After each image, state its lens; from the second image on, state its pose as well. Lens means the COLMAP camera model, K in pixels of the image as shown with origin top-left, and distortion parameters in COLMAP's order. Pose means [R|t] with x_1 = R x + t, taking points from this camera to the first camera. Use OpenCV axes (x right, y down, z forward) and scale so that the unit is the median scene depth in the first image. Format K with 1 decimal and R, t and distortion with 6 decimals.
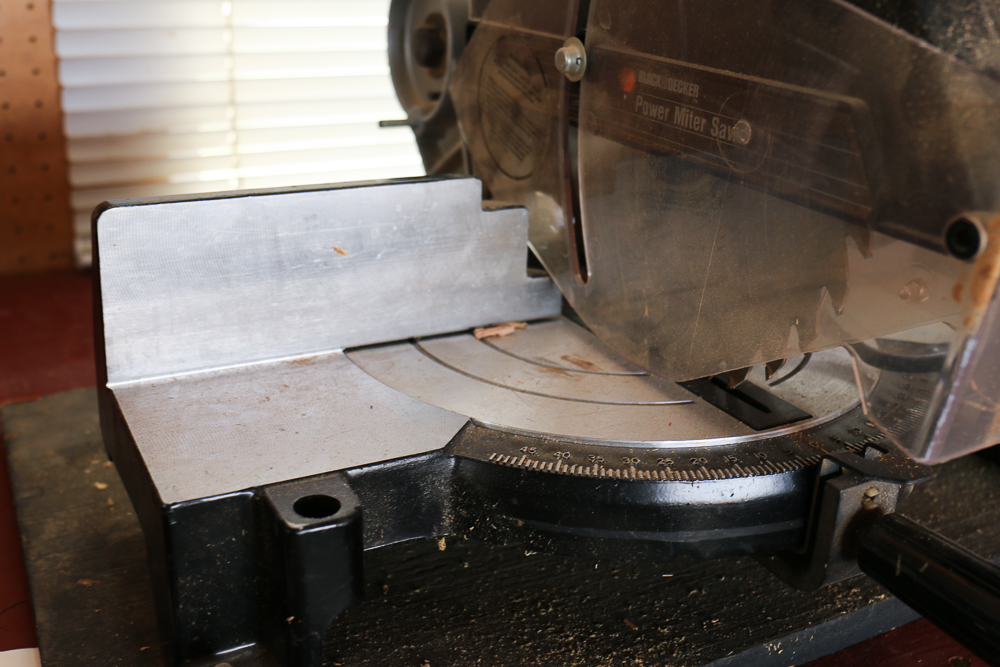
lens RADIAL K [[1119.5, 0, 499.9], [0, 1119.5, 333.3], [0, 0, 1]] dist [-0.122499, 0.000000]
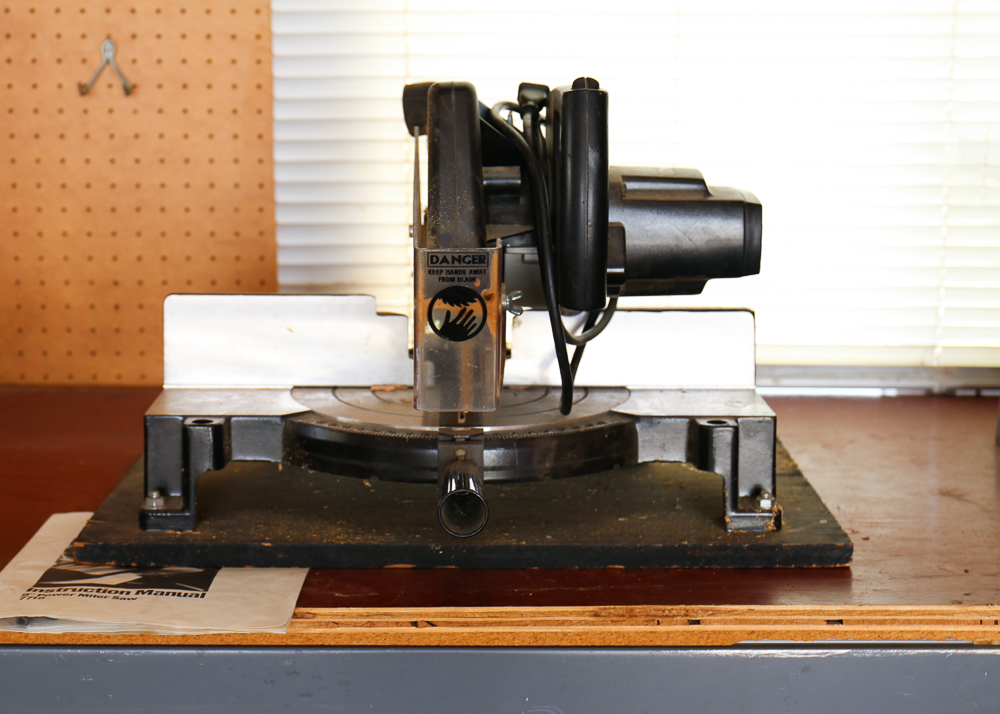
lens RADIAL K [[1827.3, 0, 467.8], [0, 1827.3, 339.9], [0, 0, 1]] dist [0.017742, 0.000000]
pose [[0.891236, 0.052058, -0.450542, 1.487989], [-0.138053, 0.977390, -0.160157, 0.388723], [0.432018, 0.204936, 0.878272, -1.536931]]
